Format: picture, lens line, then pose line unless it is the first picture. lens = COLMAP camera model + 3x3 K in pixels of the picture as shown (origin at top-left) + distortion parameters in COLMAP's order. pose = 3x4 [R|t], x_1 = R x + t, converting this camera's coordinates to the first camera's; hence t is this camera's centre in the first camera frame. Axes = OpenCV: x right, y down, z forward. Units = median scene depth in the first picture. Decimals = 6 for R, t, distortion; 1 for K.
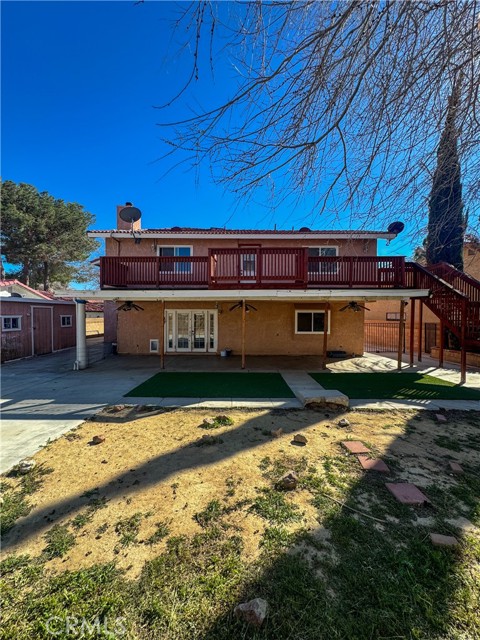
lens RADIAL K [[254.0, 0, 239.8], [0, 254.0, 318.8], [0, 0, 1]] dist [-0.002352, 0.000774]
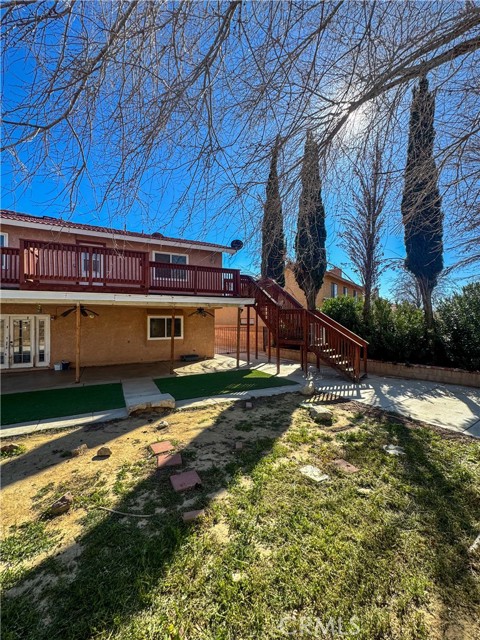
lens RADIAL K [[254.0, 0, 238.9], [0, 254.0, 320.0], [0, 0, 1]] dist [-0.002352, 0.000774]
pose [[0.889297, -0.004739, 0.457306, 0.183114], [0.013818, 0.999768, -0.016510, 0.006399], [-0.457122, 0.021001, 0.889156, -0.050134]]
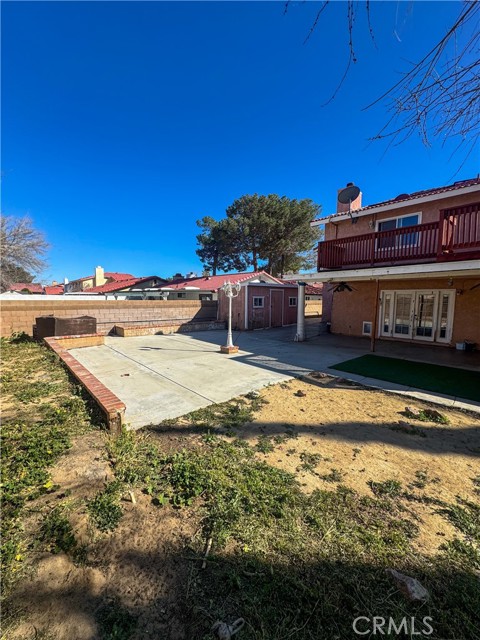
lens RADIAL K [[254.0, 0, 240.7], [0, 254.0, 320.8], [0, 0, 1]] dist [-0.002352, 0.000774]
pose [[0.683374, 0.068882, -0.726812, 0.073658], [-0.020222, 0.996943, 0.075470, 0.031543], [0.729788, -0.036876, 0.682678, -0.019016]]
